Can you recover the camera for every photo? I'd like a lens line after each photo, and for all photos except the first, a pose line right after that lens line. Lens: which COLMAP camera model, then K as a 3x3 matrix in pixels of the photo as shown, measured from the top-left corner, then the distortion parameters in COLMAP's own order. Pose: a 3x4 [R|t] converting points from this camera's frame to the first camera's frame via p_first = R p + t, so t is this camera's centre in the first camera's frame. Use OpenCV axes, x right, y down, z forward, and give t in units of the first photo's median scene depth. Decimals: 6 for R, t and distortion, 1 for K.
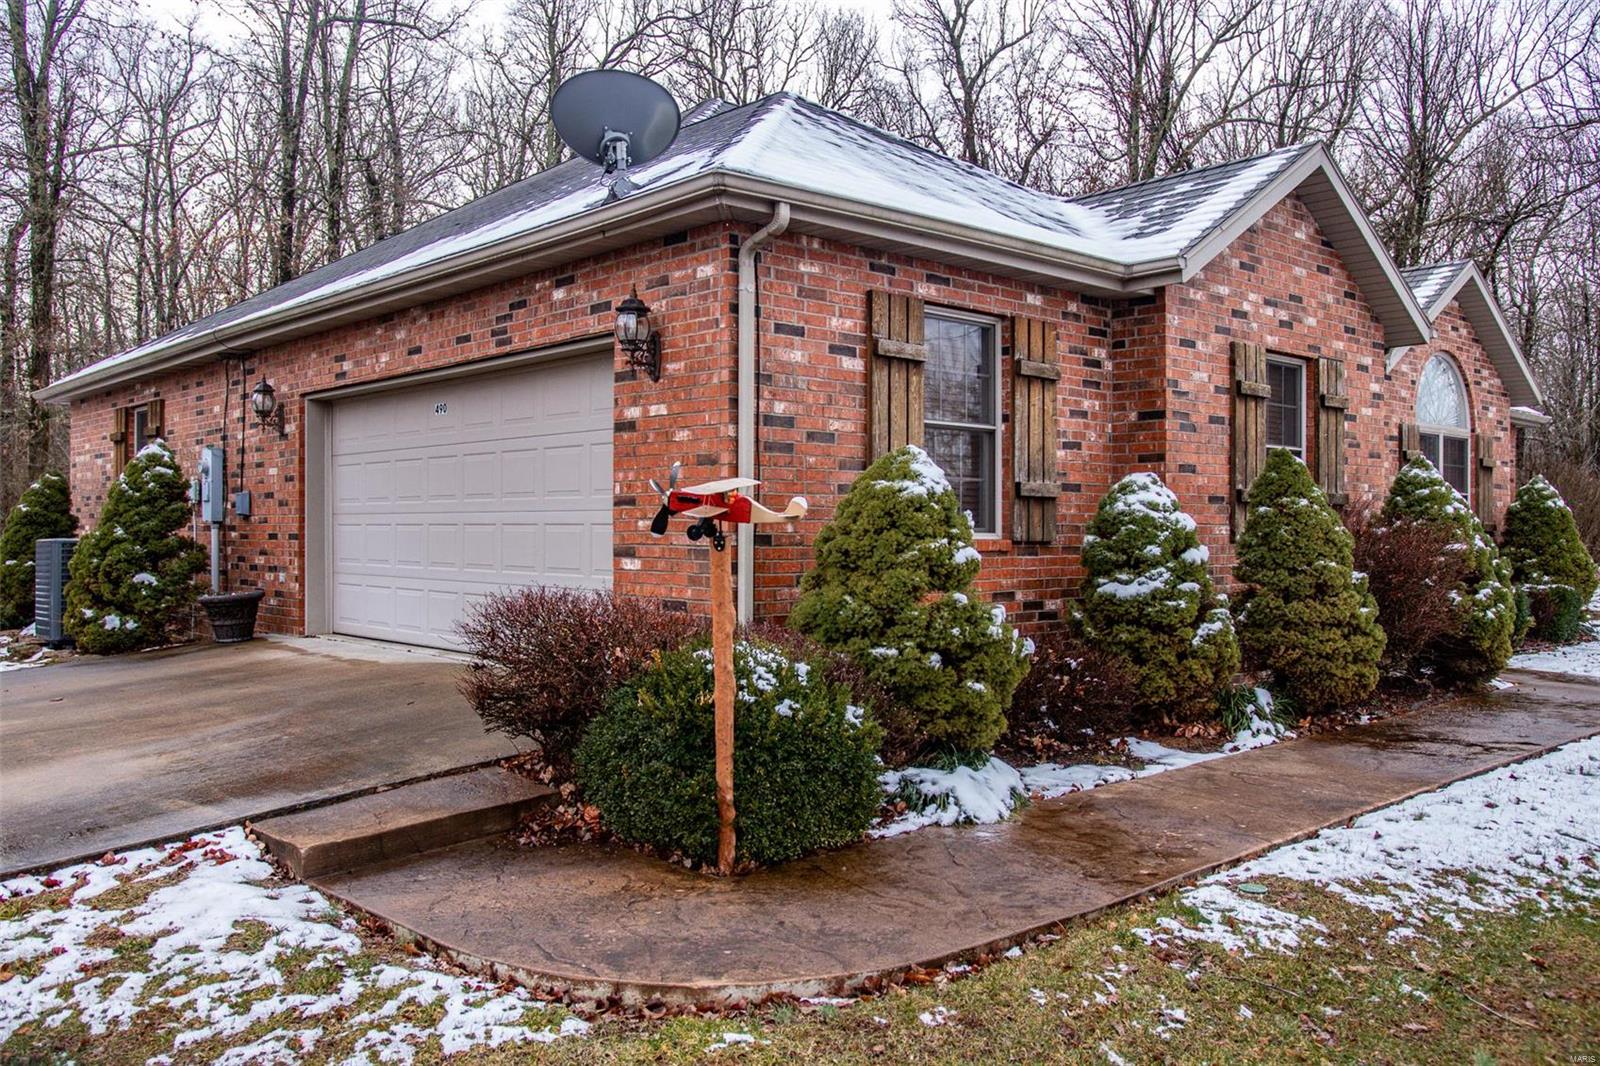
lens RADIAL K [[1334.4, 0, 807.1], [0, 1334.4, 535.1], [0, 0, 1]] dist [-0.085526, 0.070643]
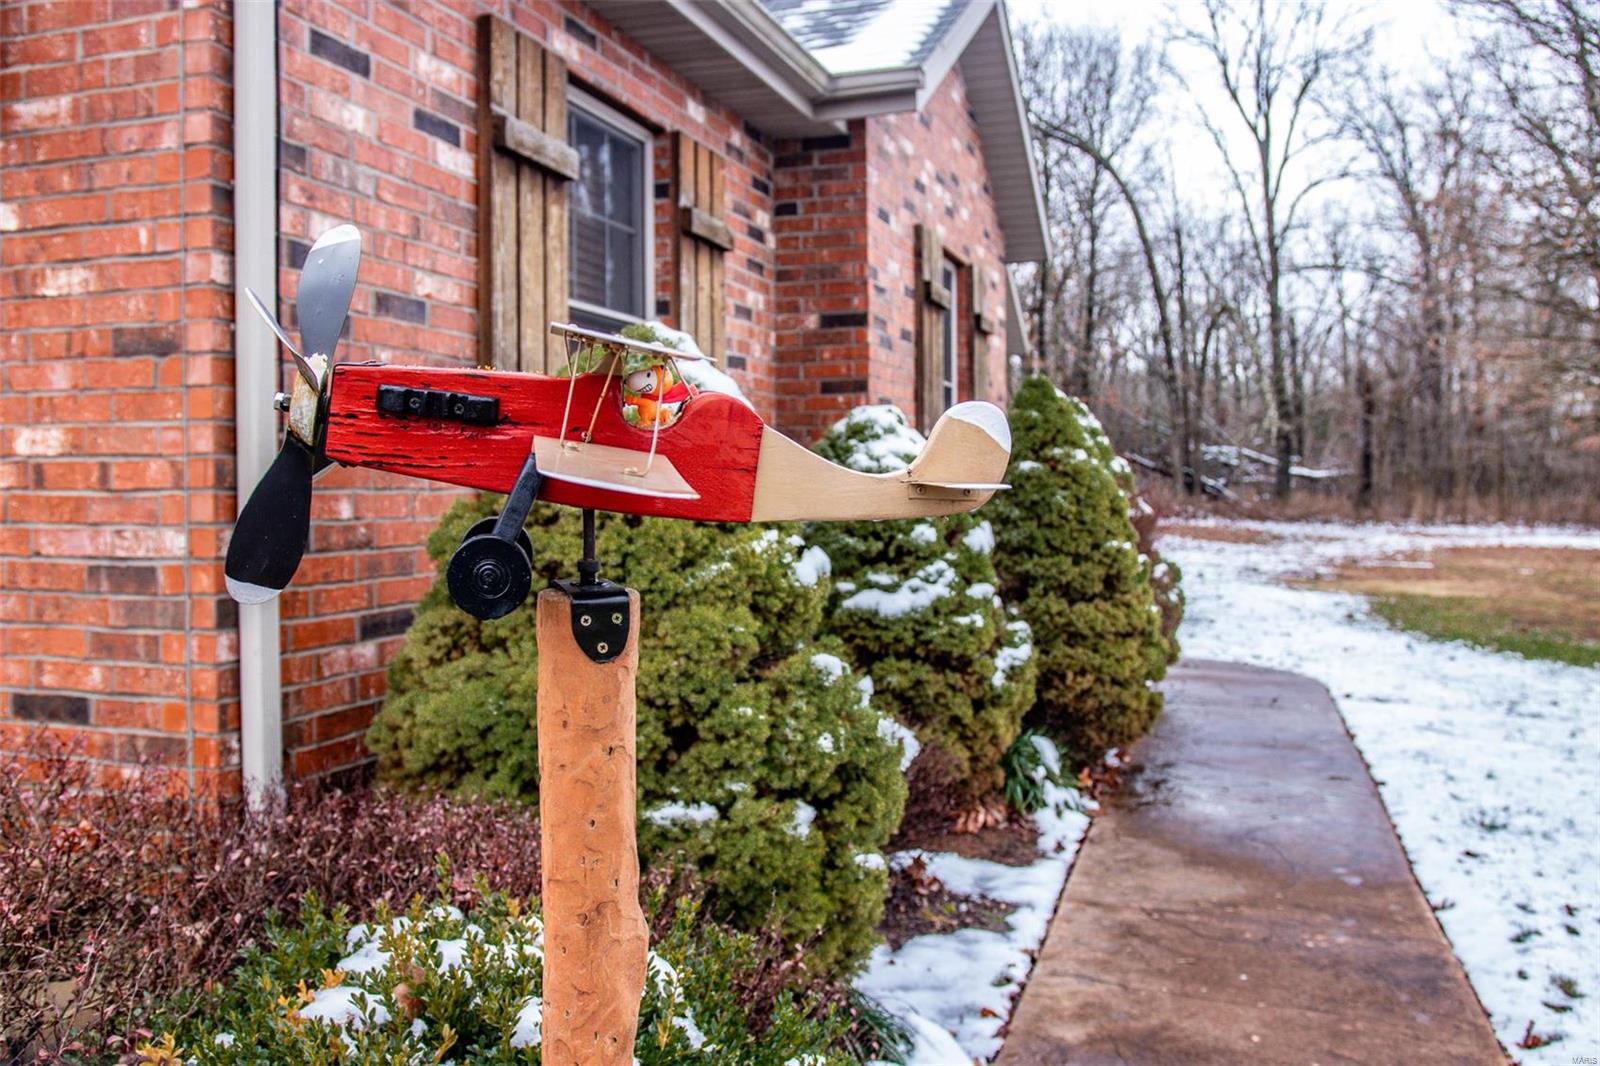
lens RADIAL K [[1330.3, 0, 802.5], [0, 1330.3, 506.1], [0, 0, 1]] dist [-0.077545, 0.061796]
pose [[0.869917, -0.016096, 0.492935, -0.084482], [0.012335, 0.999865, 0.010880, -0.008025], [-0.493043, -0.003385, 0.869998, 0.487645]]
